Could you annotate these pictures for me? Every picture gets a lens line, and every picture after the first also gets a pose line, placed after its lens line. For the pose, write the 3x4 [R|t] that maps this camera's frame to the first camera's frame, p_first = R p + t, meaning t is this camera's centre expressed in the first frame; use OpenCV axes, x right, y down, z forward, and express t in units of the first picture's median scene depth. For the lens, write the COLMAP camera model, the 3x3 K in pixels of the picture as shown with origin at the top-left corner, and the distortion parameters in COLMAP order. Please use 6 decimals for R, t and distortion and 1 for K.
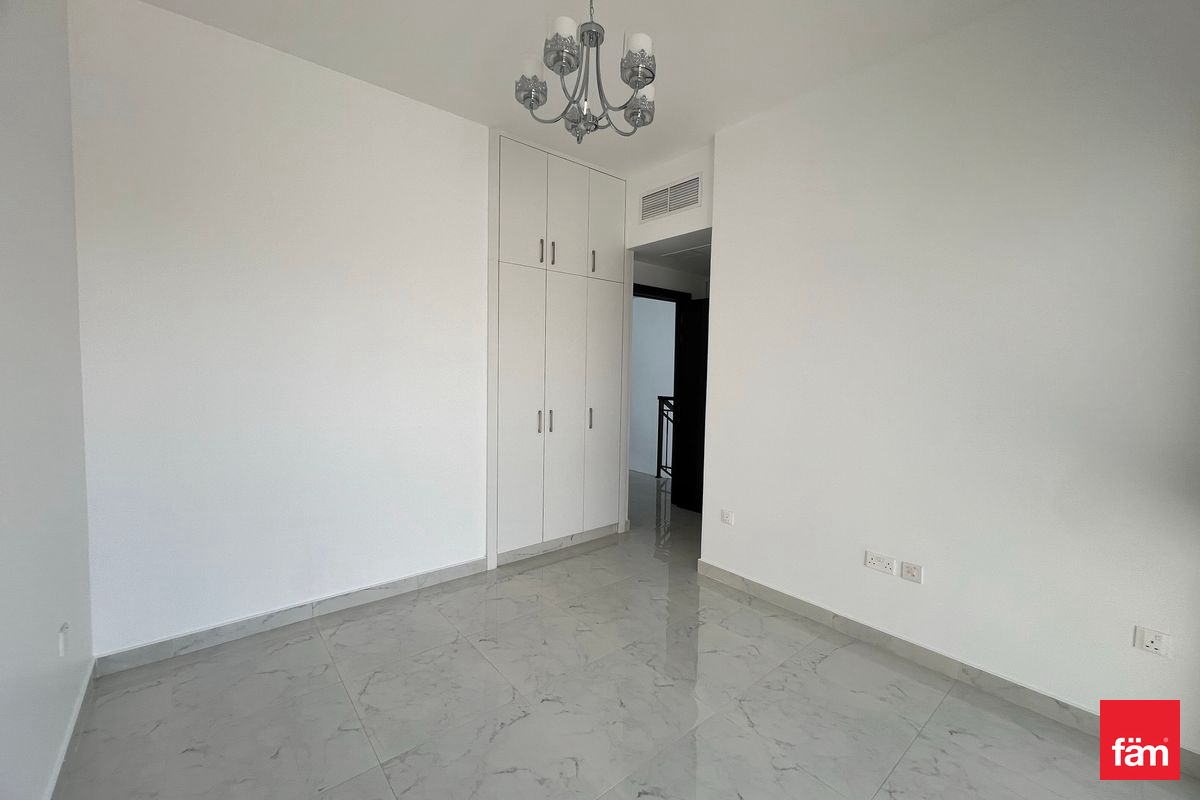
lens RADIAL K [[481.3, 0, 596.5], [0, 481.3, 396.0], [0, 0, 1]] dist [-0.000191, -0.000078]
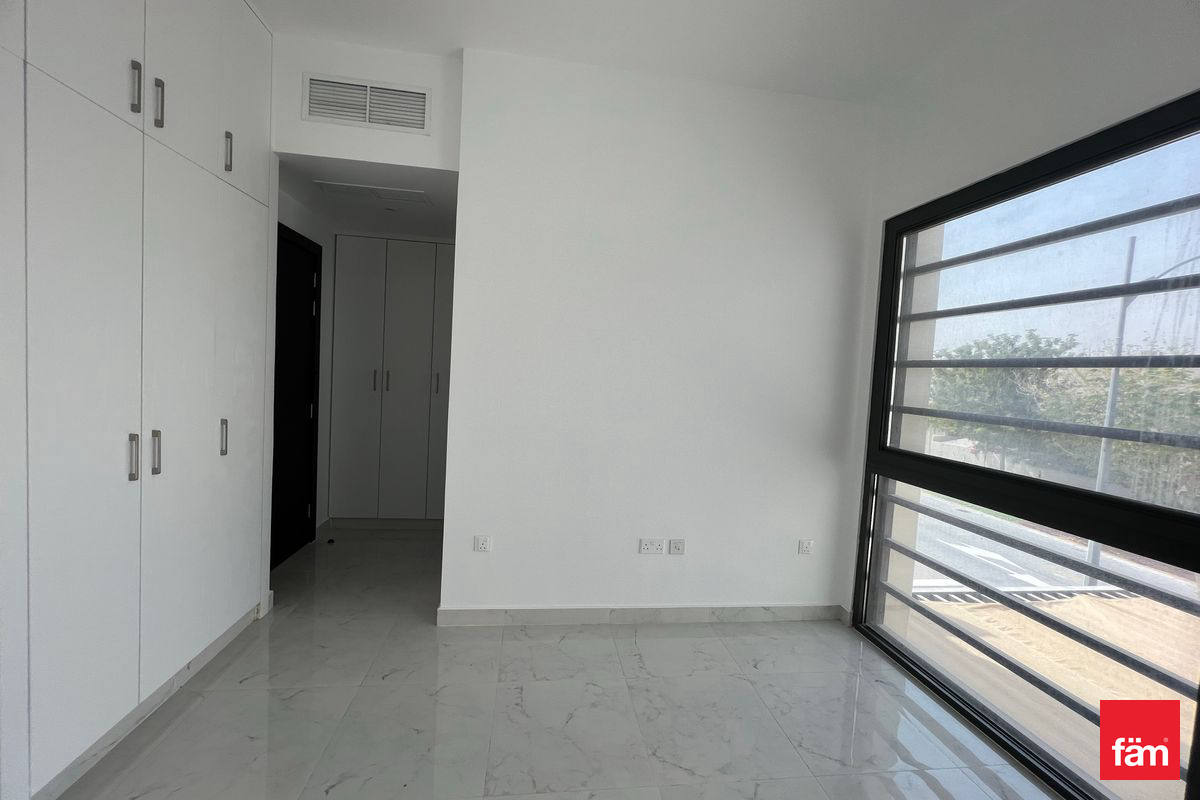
lens RADIAL K [[481.3, 0, 599.3], [0, 481.3, 395.1], [0, 0, 1]] dist [-0.000191, -0.000078]
pose [[0.534799, -0.029782, 0.844454, -0.300555], [-0.000200, 0.999374, 0.035373, -0.026231], [-0.844979, -0.019086, 0.534458, 0.412203]]
